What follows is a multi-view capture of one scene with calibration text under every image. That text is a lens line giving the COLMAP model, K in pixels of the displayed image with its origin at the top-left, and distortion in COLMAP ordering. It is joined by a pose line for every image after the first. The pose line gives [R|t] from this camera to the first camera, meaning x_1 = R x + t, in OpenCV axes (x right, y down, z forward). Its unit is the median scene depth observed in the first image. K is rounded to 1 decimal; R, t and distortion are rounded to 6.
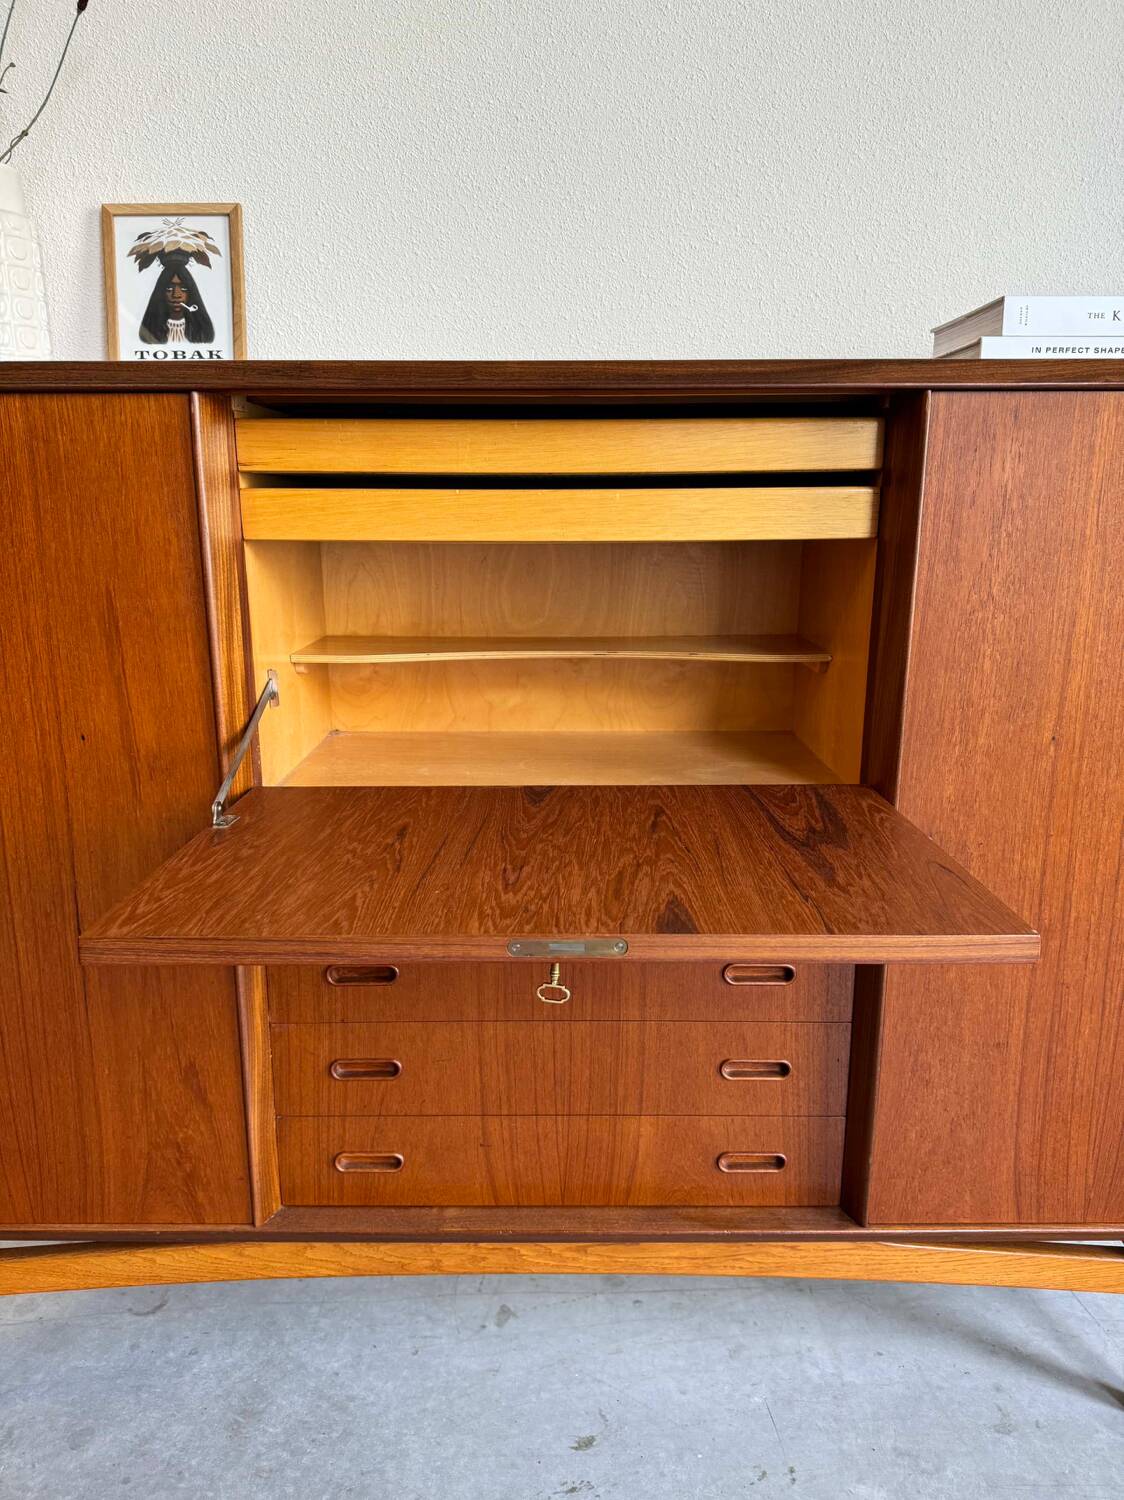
lens RADIAL K [[1056.1, 0, 564.2], [0, 1056.1, 753.5], [0, 0, 1]] dist [-0.011383, 0.004375]
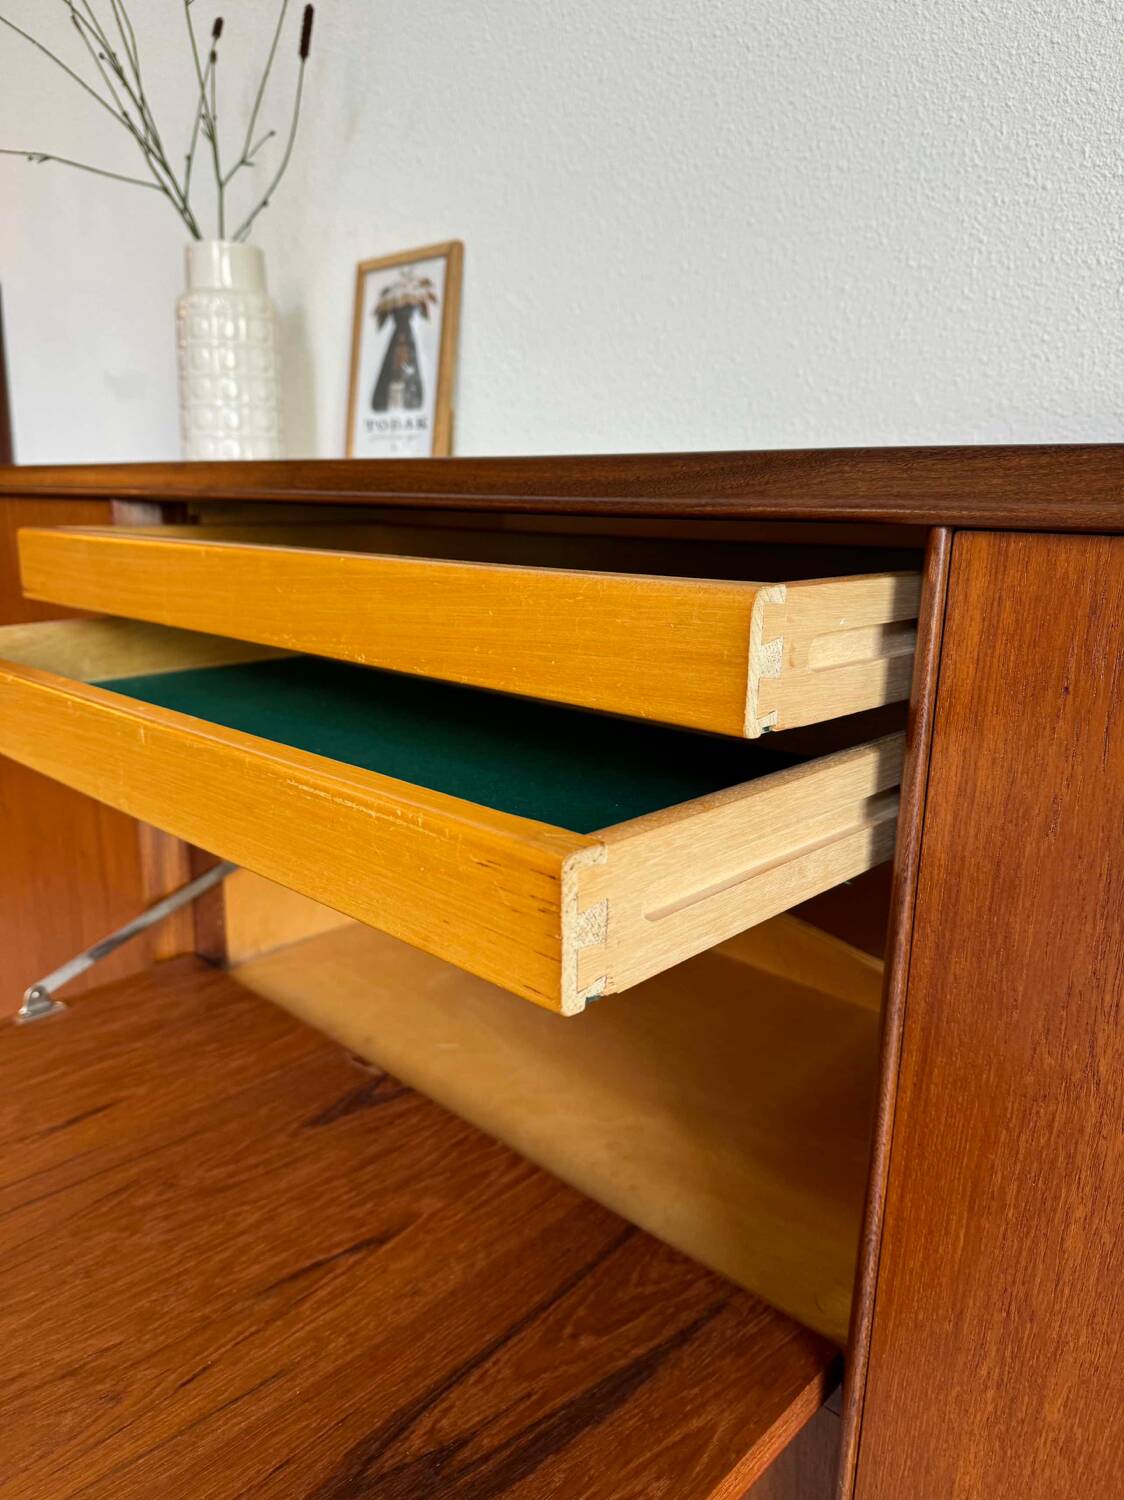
lens RADIAL K [[1074.2, 0, 562.0], [0, 1074.2, 750.0], [0, 0, 1]] dist [0.024354, -0.051430]
pose [[0.720003, 0.174075, -0.671783, 0.425935], [-0.170682, 0.982713, 0.071711, -0.220523], [0.672653, 0.063030, 0.737268, 0.495430]]
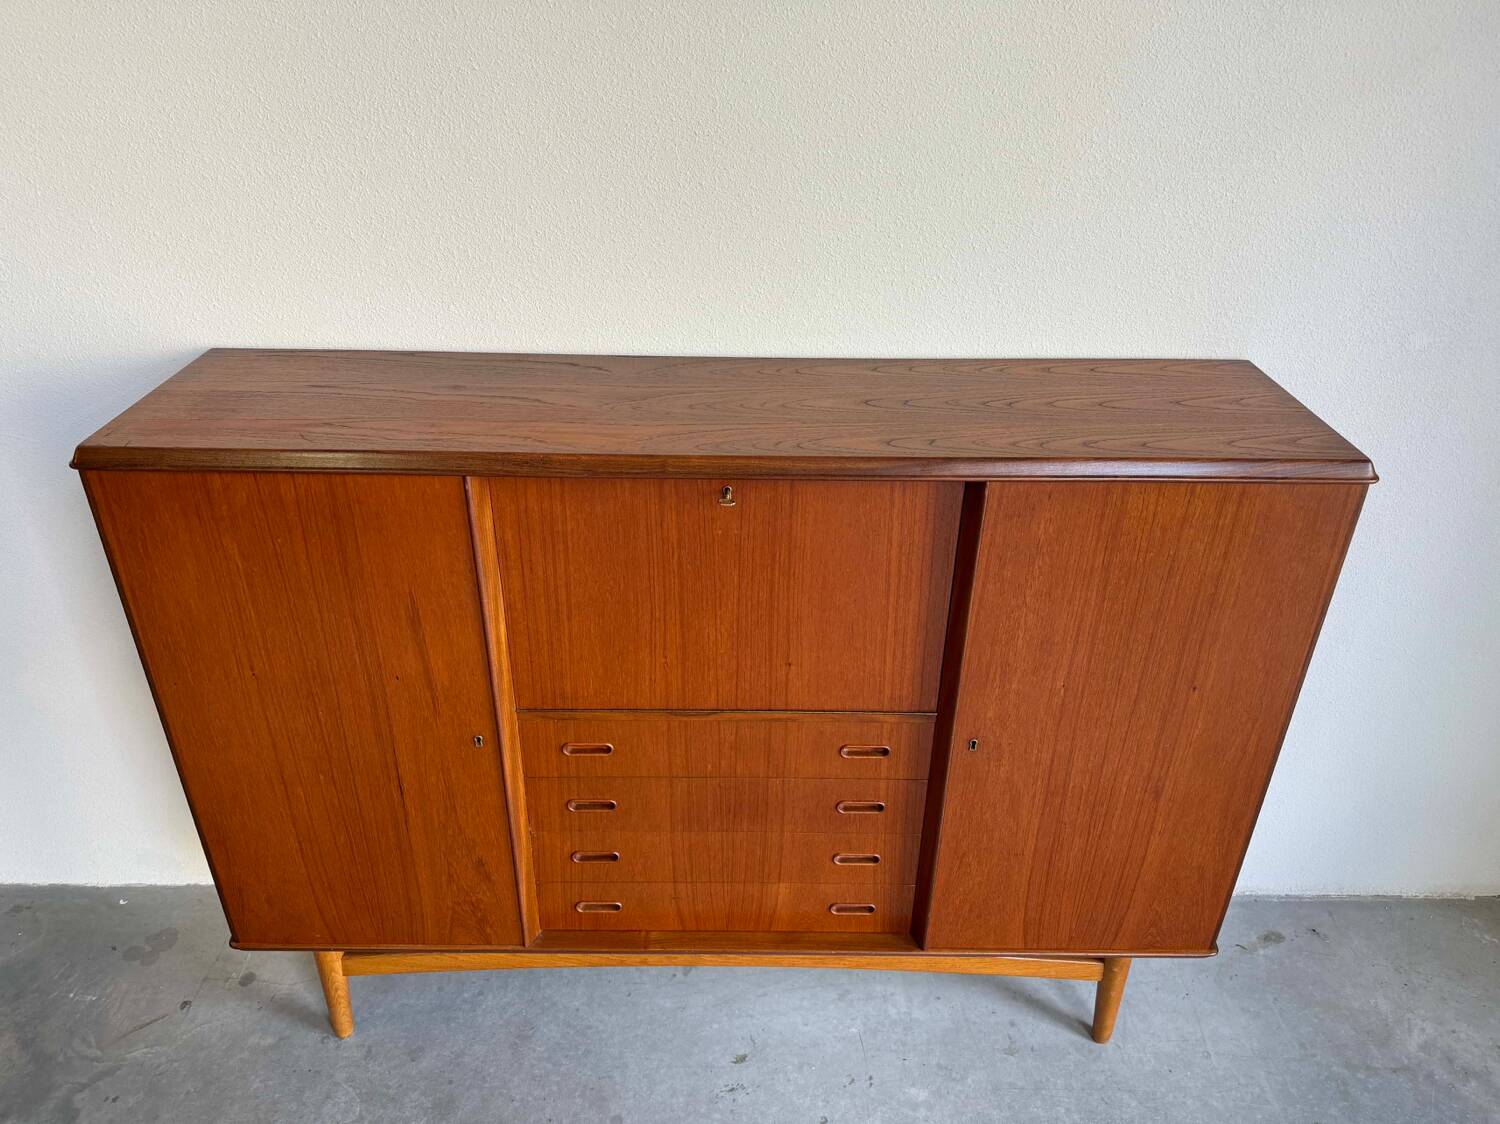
lens RADIAL K [[1059.1, 0, 751.1], [0, 1059.1, 552.3], [0, 0, 1]] dist [0.001645, -0.009845]
pose [[0.999910, 0.010307, 0.008574, 0.014295], [-0.012289, 0.960306, 0.278677, -0.518267], [-0.005362, -0.278757, 0.960347, -0.308945]]
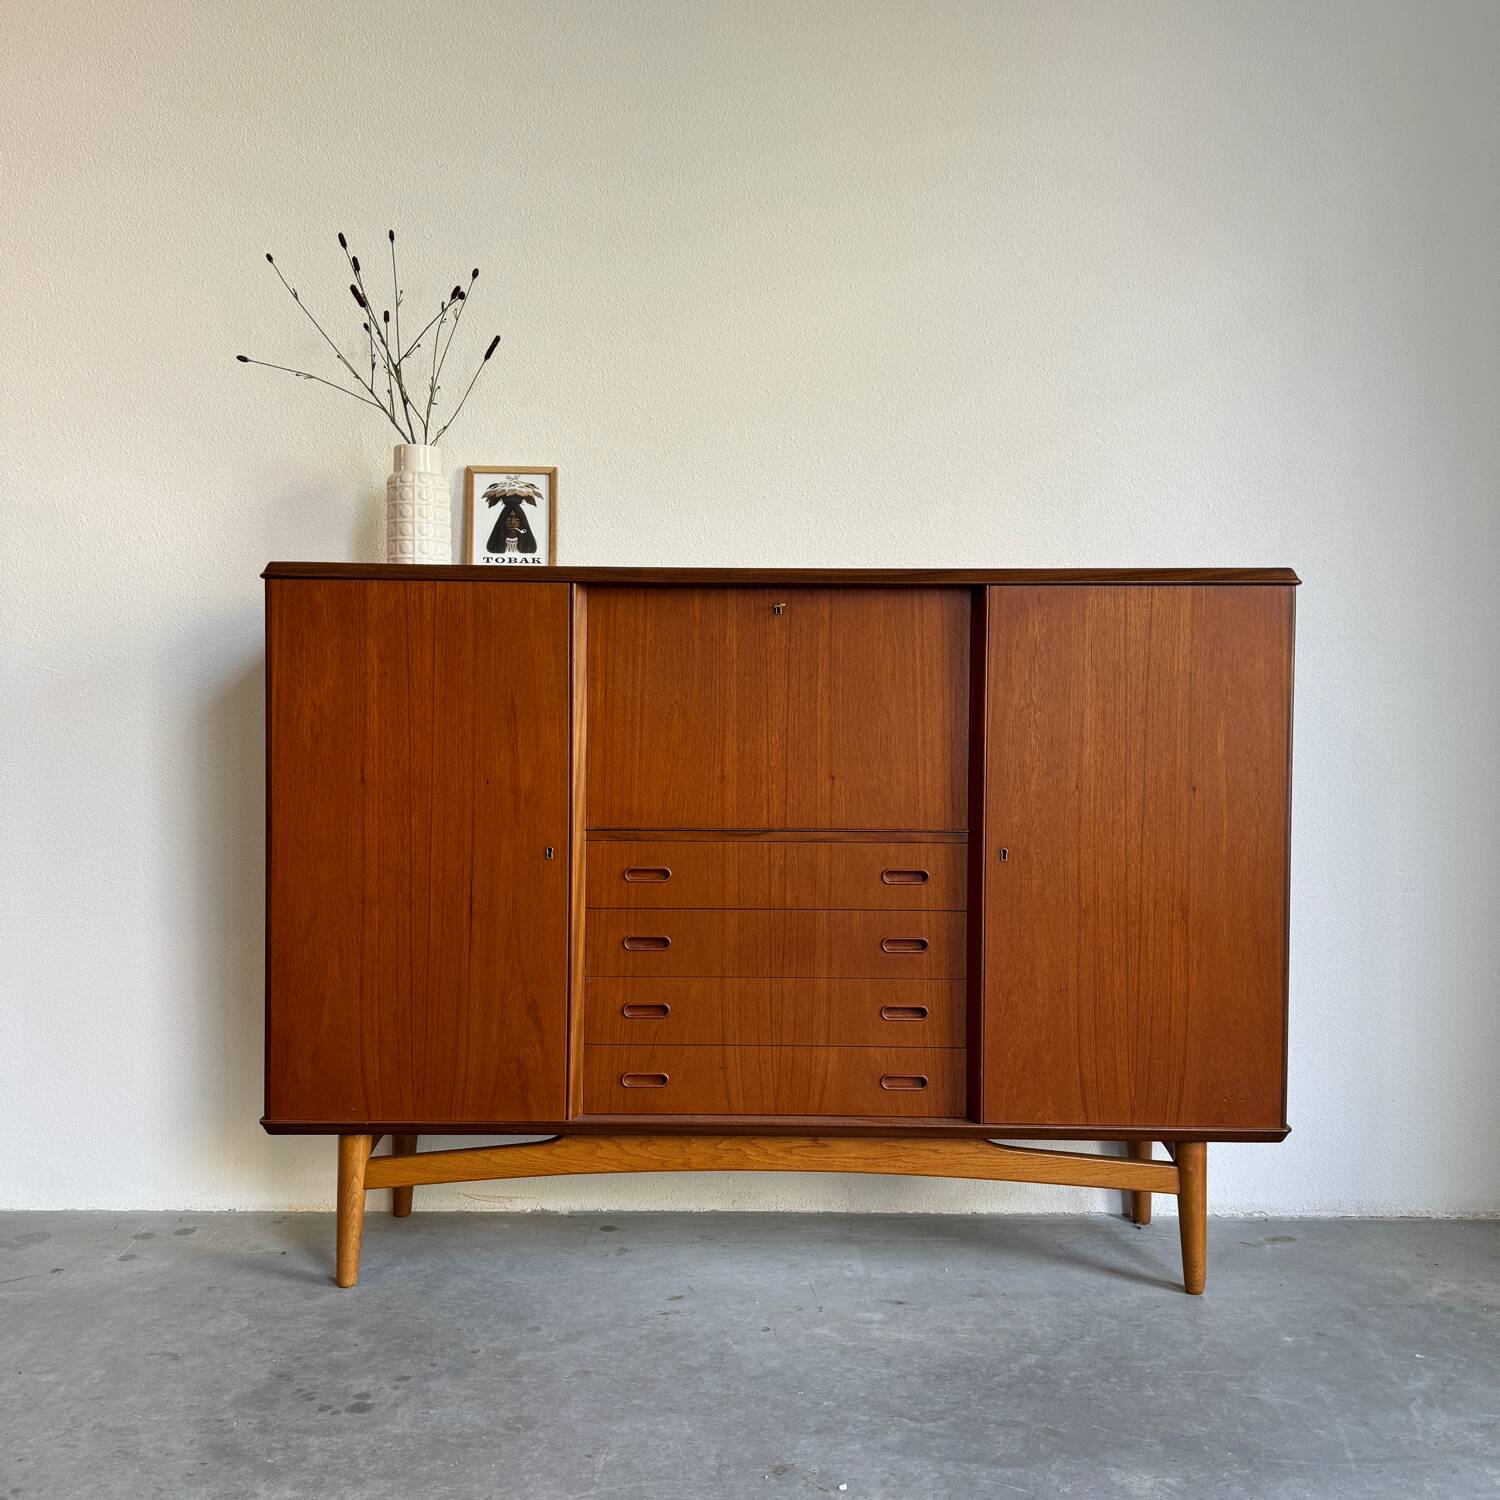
lens RADIAL K [[1362.6, 0, 750.0], [0, 1362.6, 750.0], [0, 0, 1]] dist [0.042545, -0.007899]
pose [[0.999955, 0.008603, -0.004086, -0.033899], [-0.009275, 0.977120, -0.212487, 0.338113], [0.002165, 0.212516, 0.977155, -0.958305]]
